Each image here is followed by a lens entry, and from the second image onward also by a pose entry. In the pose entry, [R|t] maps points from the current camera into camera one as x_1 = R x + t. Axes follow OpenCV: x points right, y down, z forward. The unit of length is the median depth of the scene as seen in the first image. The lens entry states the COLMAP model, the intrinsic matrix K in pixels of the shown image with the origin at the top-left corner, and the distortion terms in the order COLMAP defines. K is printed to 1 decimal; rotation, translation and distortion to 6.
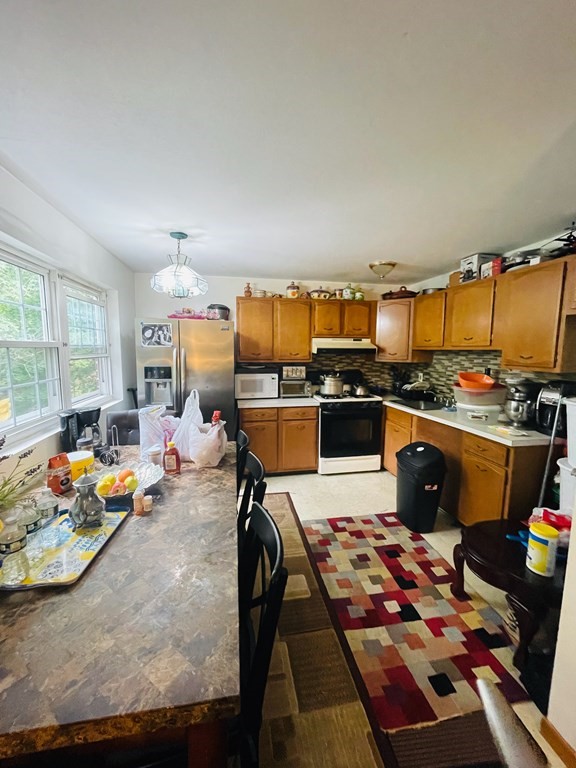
lens RADIAL K [[308.8, 0, 286.0], [0, 308.8, 382.3], [0, 0, 1]] dist [-0.002211, 0.000912]
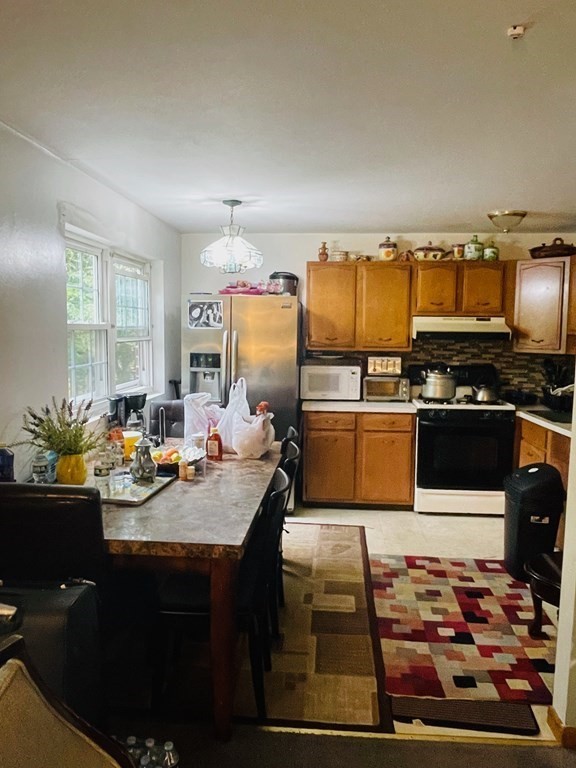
lens RADIAL K [[584.7, 0, 289.5], [0, 584.7, 383.7], [0, 0, 1]] dist [0.045425, -0.004746]
pose [[0.967583, 0.029682, -0.250802, 0.218695], [-0.033600, 0.999371, -0.011353, 0.045903], [0.250307, 0.019411, 0.967972, -0.504433]]
